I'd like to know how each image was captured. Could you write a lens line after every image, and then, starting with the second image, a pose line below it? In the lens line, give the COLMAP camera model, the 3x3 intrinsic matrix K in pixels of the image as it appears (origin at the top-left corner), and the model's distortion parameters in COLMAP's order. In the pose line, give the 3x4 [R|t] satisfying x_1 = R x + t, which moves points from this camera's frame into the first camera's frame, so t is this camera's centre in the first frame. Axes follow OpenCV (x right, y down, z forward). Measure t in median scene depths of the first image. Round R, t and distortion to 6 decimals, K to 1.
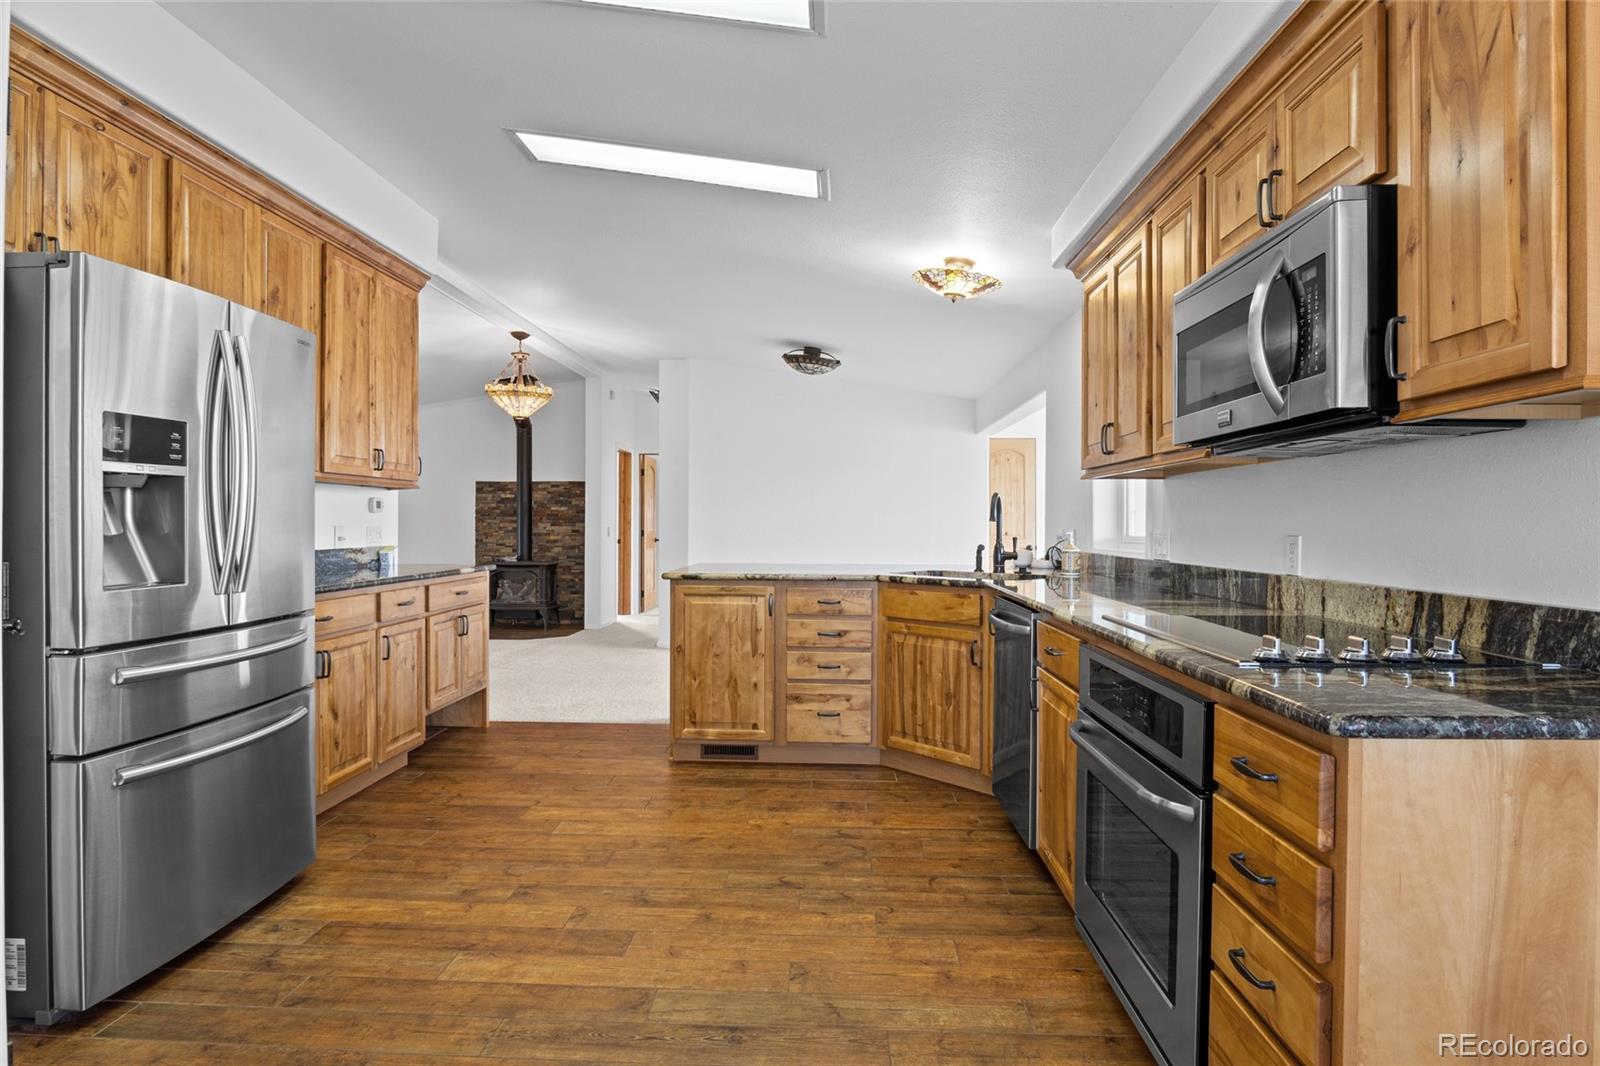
lens RADIAL K [[868.4, 0, 798.1], [0, 868.4, 526.9], [0, 0, 1]] dist [-0.033964, 0.009542]
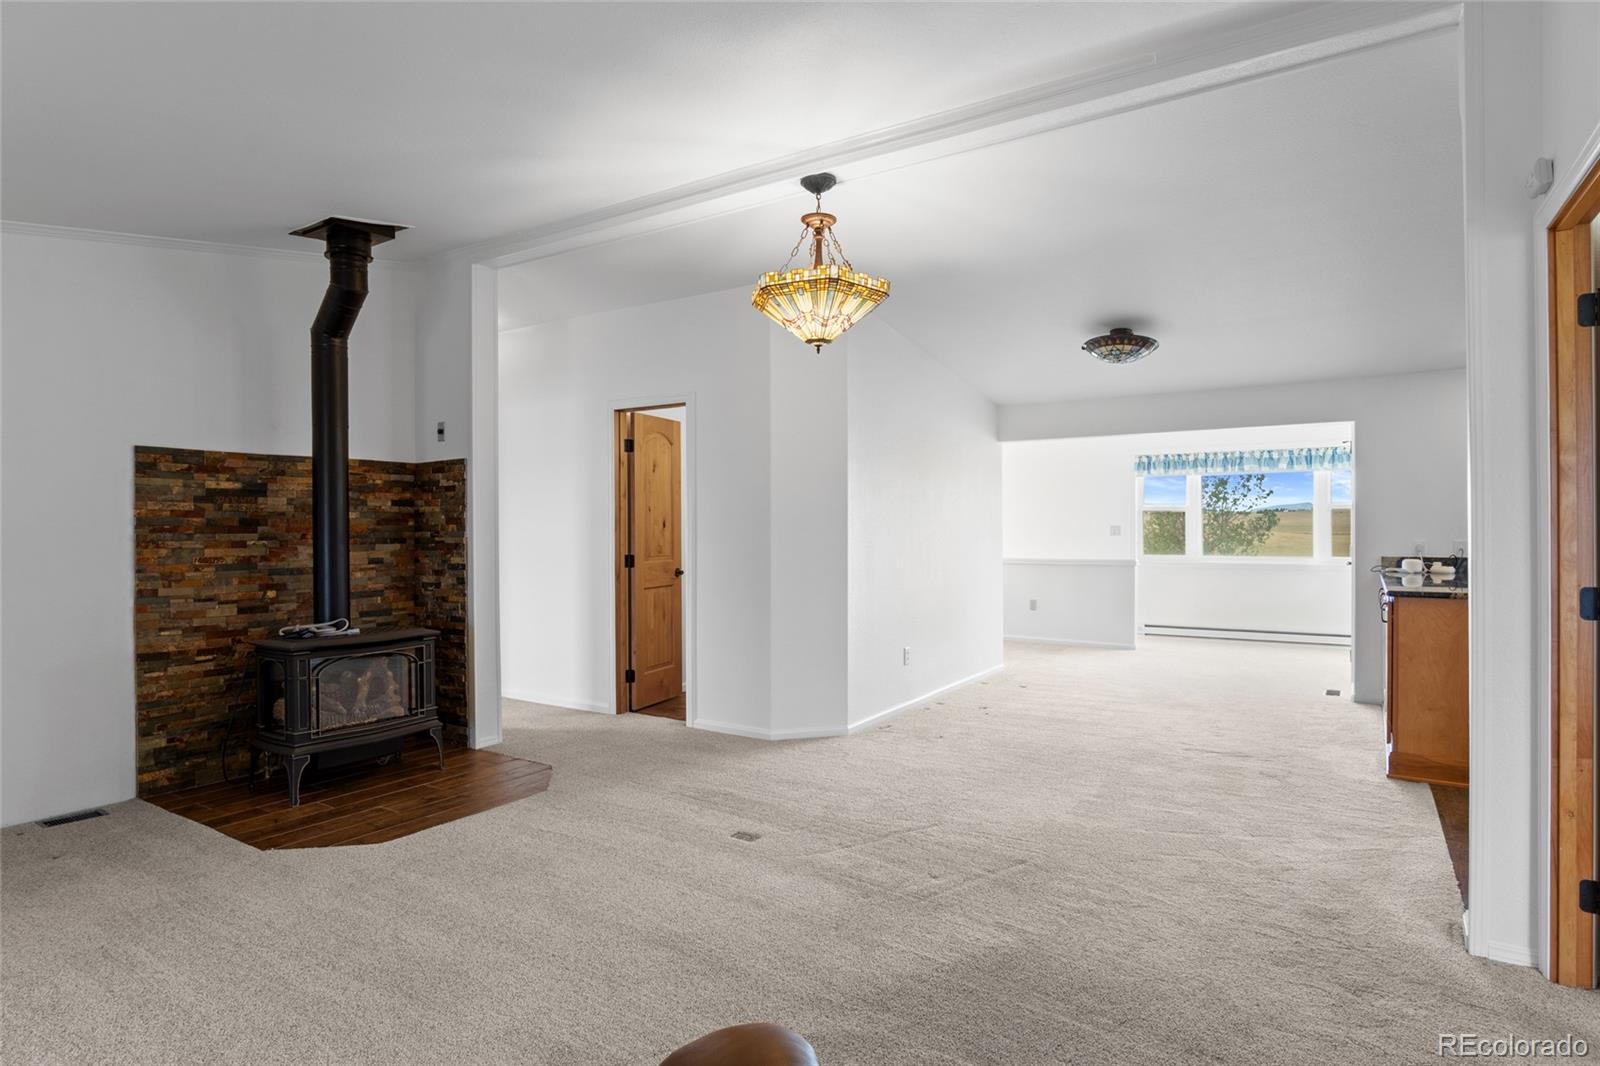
lens RADIAL K [[868.4, 0, 793.3], [0, 868.4, 529.7], [0, 0, 1]] dist [-0.033964, 0.009542]
pose [[0.516413, -0.010989, 0.856269, -1.534969], [0.009162, 0.999931, 0.007307, -0.039178], [-0.856291, 0.004072, 0.516478, 1.491125]]
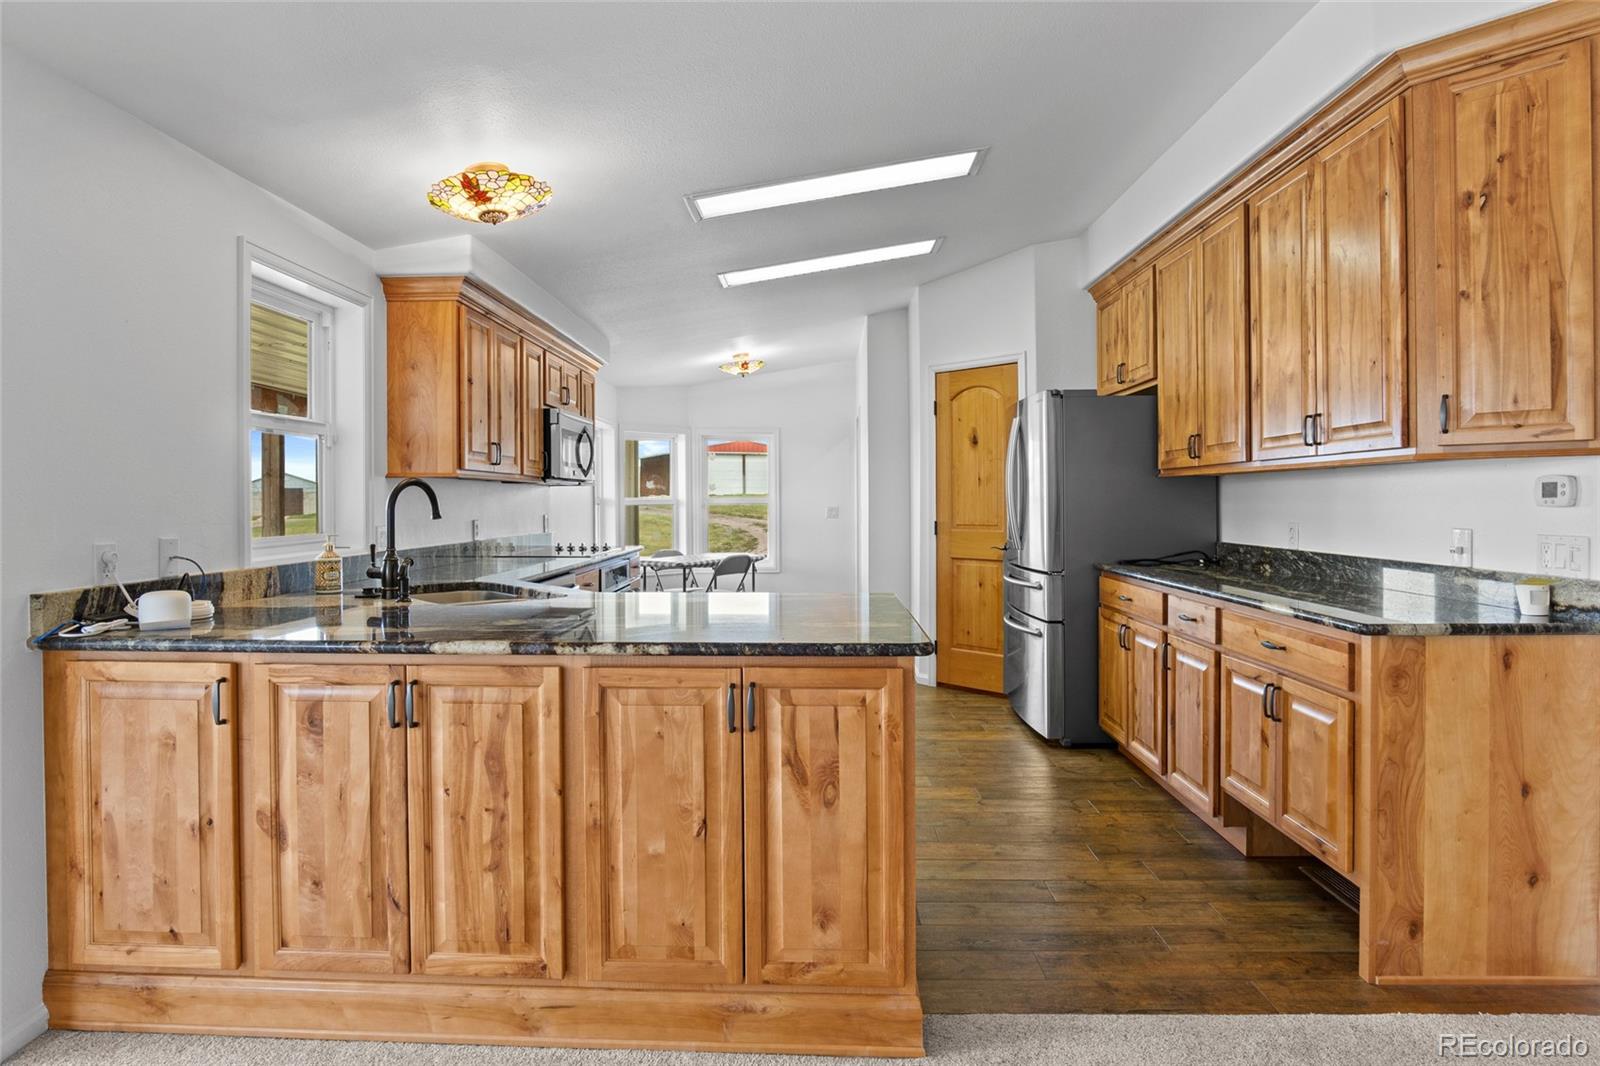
lens RADIAL K [[868.4, 0, 791.5], [0, 868.4, 503.0], [0, 0, 1]] dist [-0.033964, 0.009542]
pose [[-0.999883, 0.000834, -0.015250, -0.068354], [0.000698, 0.999960, 0.008870, -0.029626], [0.015257, 0.008859, -0.999844, 1.891589]]
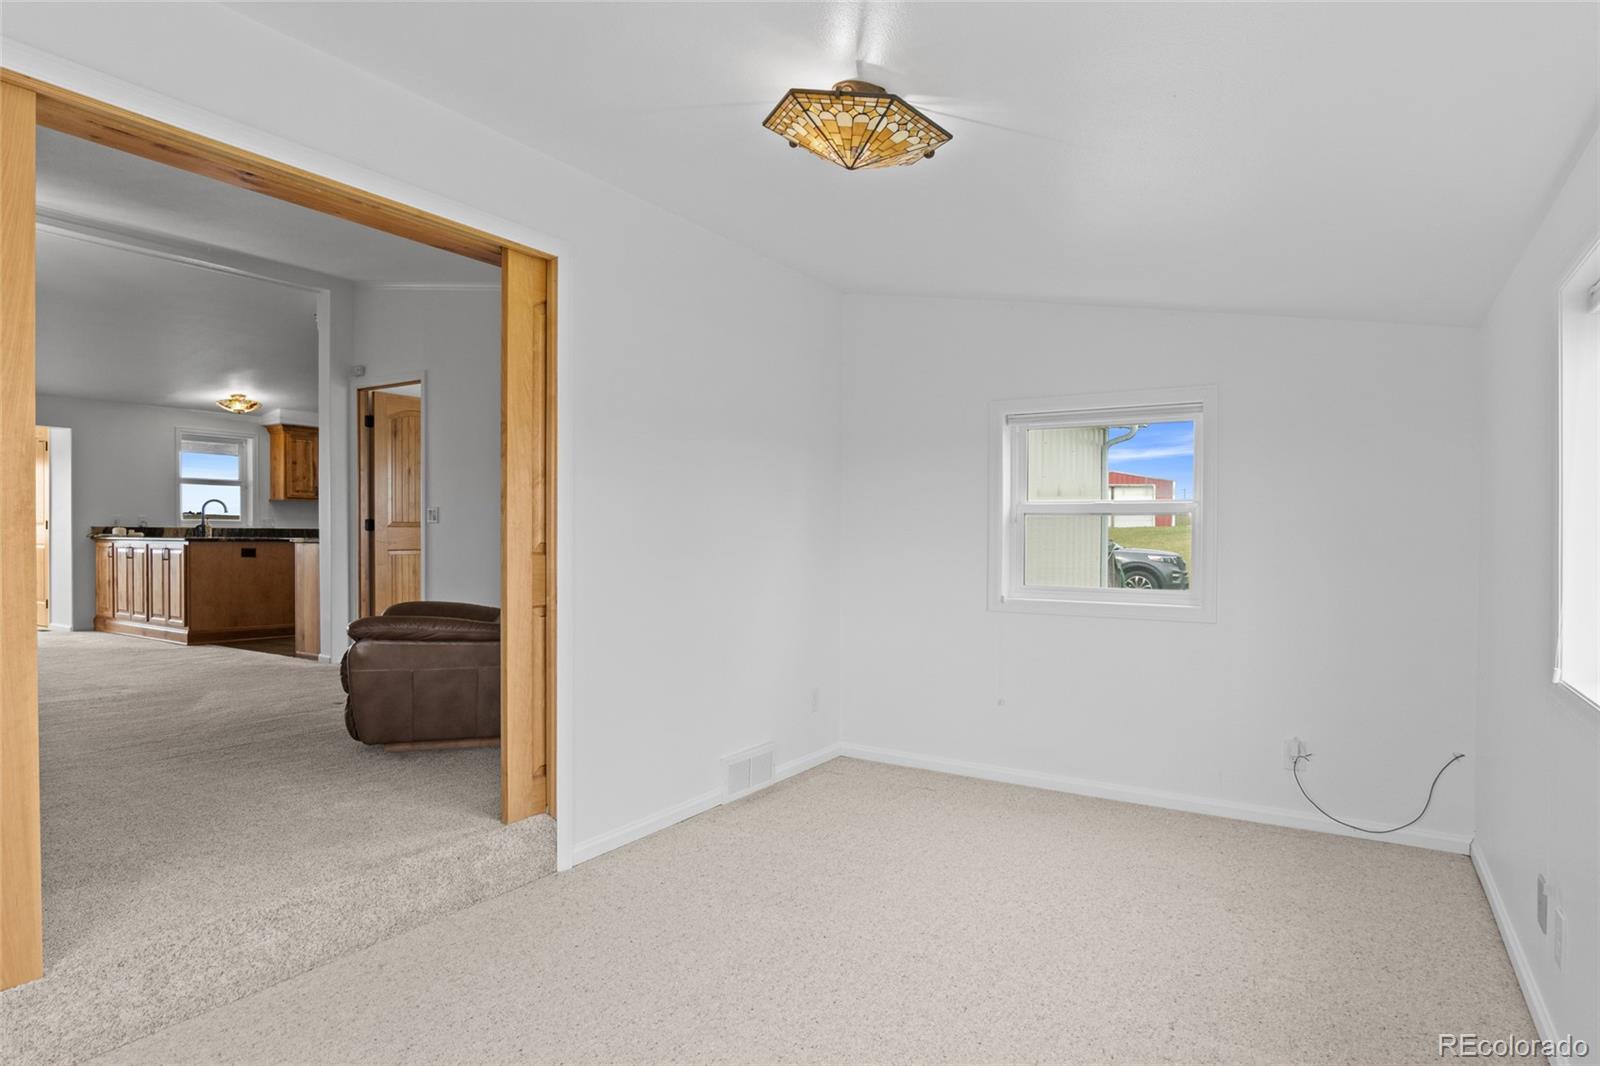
lens RADIAL K [[868.4, 0, 802.5], [0, 868.4, 545.9], [0, 0, 1]] dist [-0.033964, 0.009542]
pose [[-0.876783, -0.014939, 0.480654, -2.319087], [-0.005996, 0.999779, 0.020136, 0.026968], [-0.480849, 0.014773, -0.876679, 2.421175]]
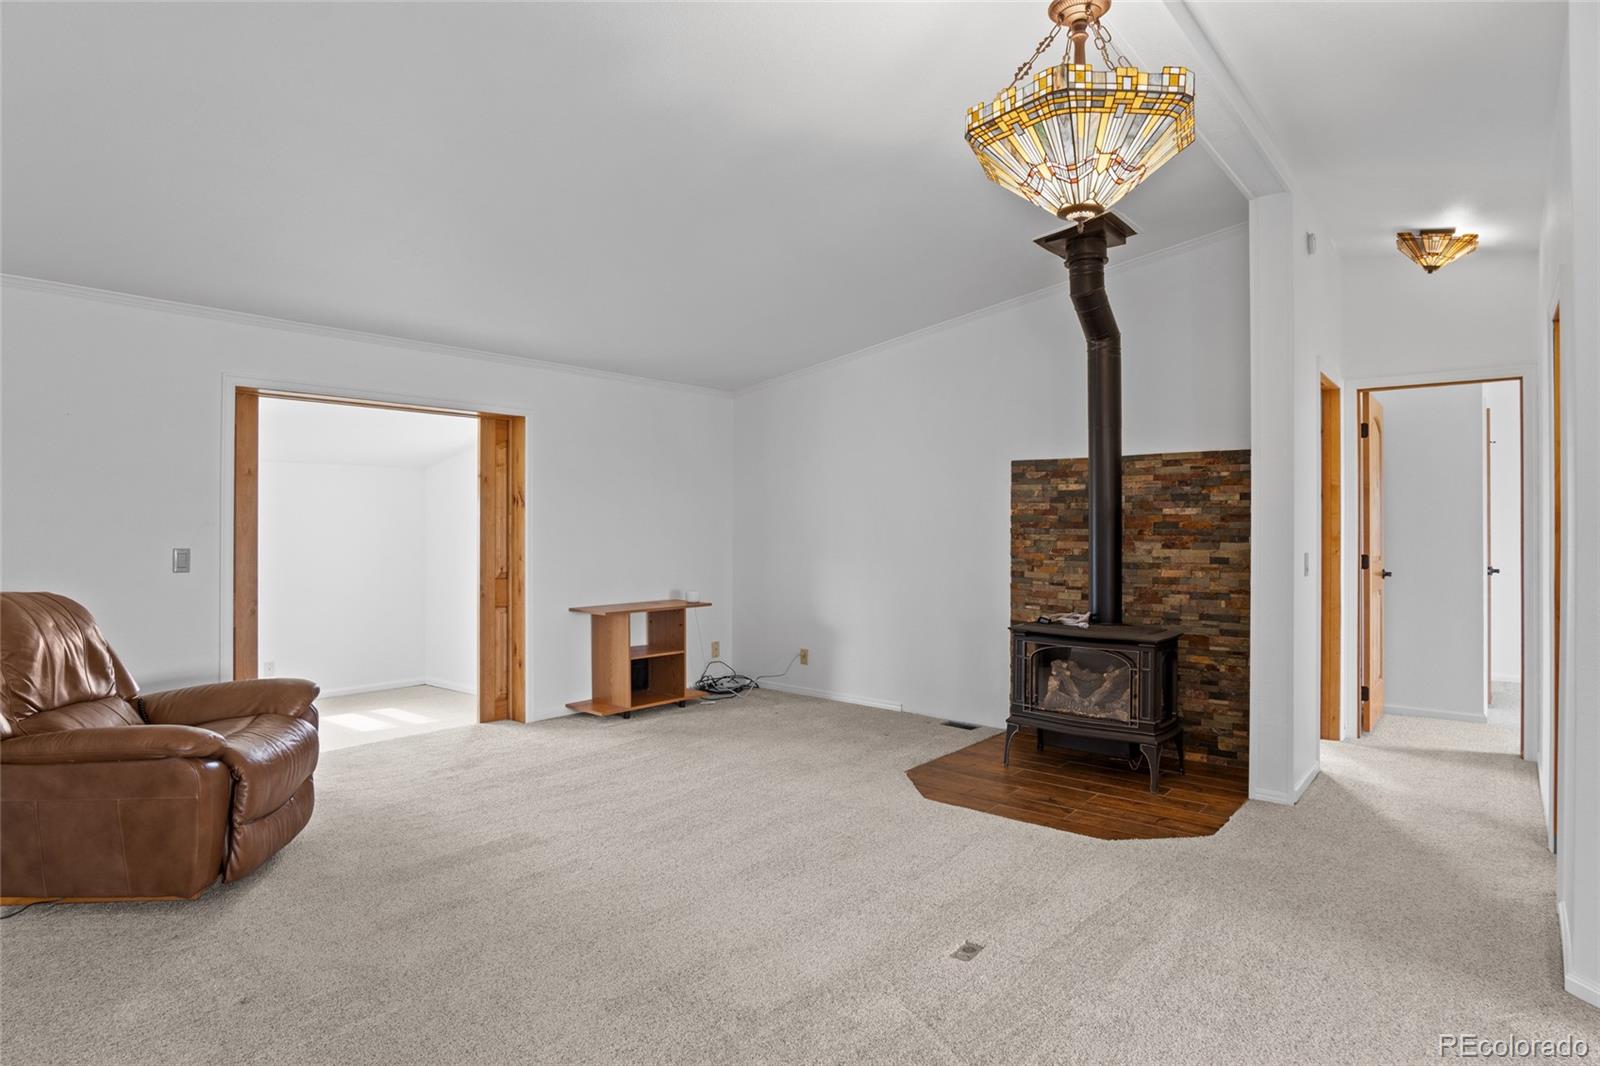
lens RADIAL K [[868.4, 0, 792.8], [0, 868.4, 522.5], [0, 0, 1]] dist [-0.033964, 0.009542]
pose [[0.790778, -0.005536, -0.612079, -0.435001], [0.000533, 0.999965, -0.008357, -0.030962], [0.612103, 0.006282, 0.790753, 1.400475]]
